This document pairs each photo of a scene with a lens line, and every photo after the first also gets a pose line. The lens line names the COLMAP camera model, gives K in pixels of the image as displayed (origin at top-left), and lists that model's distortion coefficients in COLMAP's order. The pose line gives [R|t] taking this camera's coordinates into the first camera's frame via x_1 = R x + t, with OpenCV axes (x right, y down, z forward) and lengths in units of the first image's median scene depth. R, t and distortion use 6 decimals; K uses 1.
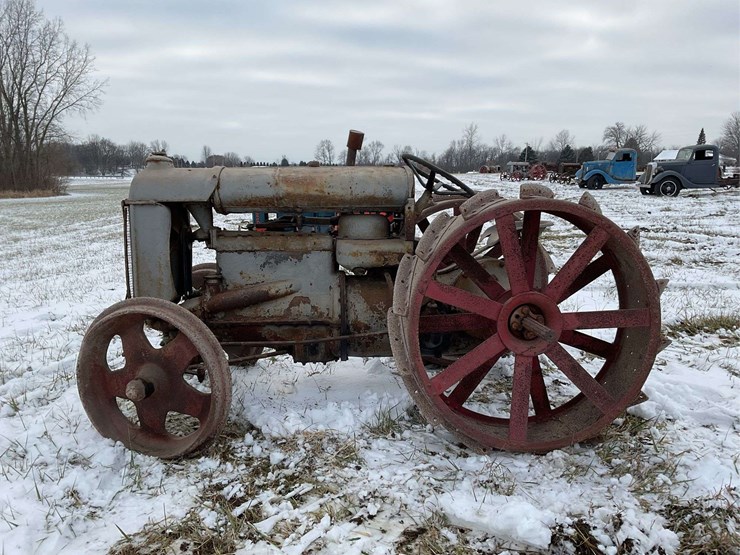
lens RADIAL K [[601.0, 0, 366.4], [0, 601.0, 275.4], [0, 0, 1]] dist [0.093392, -0.167968]
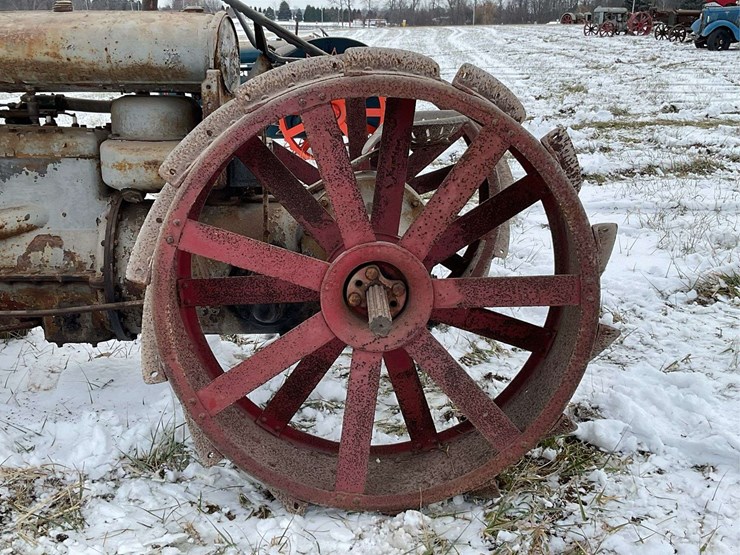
lens RADIAL K [[827.8, 0, 370.0], [0, 827.8, 277.5], [0, 0, 1]] dist [0.183846, -0.478168]
pose [[0.998941, 0.016477, -0.042966, 0.258933], [-0.010956, 0.992010, 0.125684, -0.033046], [0.044694, -0.125080, 0.991139, 0.188005]]
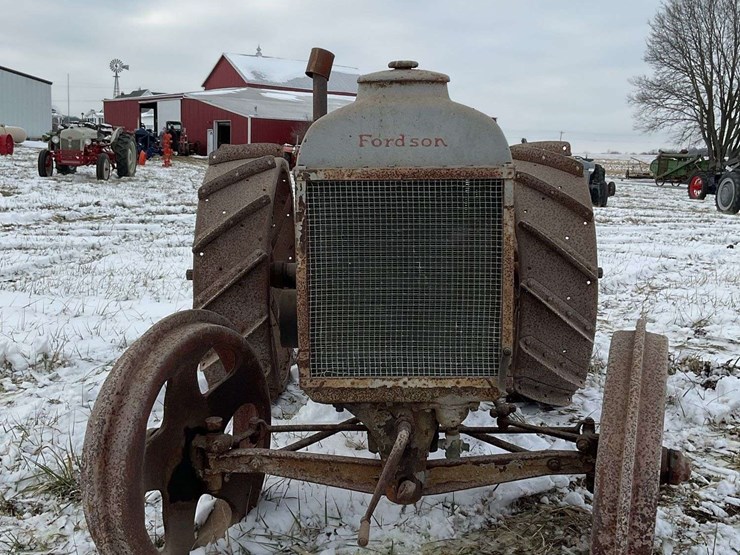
lens RADIAL K [[827.8, 0, 370.0], [0, 827.8, 277.5], [0, 0, 1]] dist [0.183846, -0.478168]
pose [[0.079360, -0.147639, 0.985852, -1.042363], [0.129625, 0.982103, 0.136643, -0.135887], [-0.988382, 0.116947, 0.097078, 1.010087]]
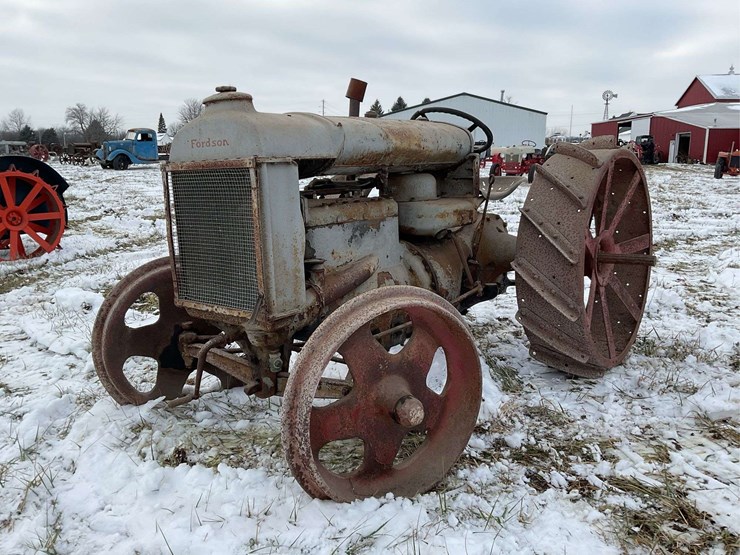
lens RADIAL K [[611.4, 0, 325.2], [0, 611.4, 289.1], [0, 0, 1]] dist [0.025726, -0.054074]
pose [[0.706039, -0.155202, 0.690956, -0.799574], [0.123542, 0.987721, 0.095622, -0.035528], [-0.697313, 0.017849, 0.716544, 0.458241]]
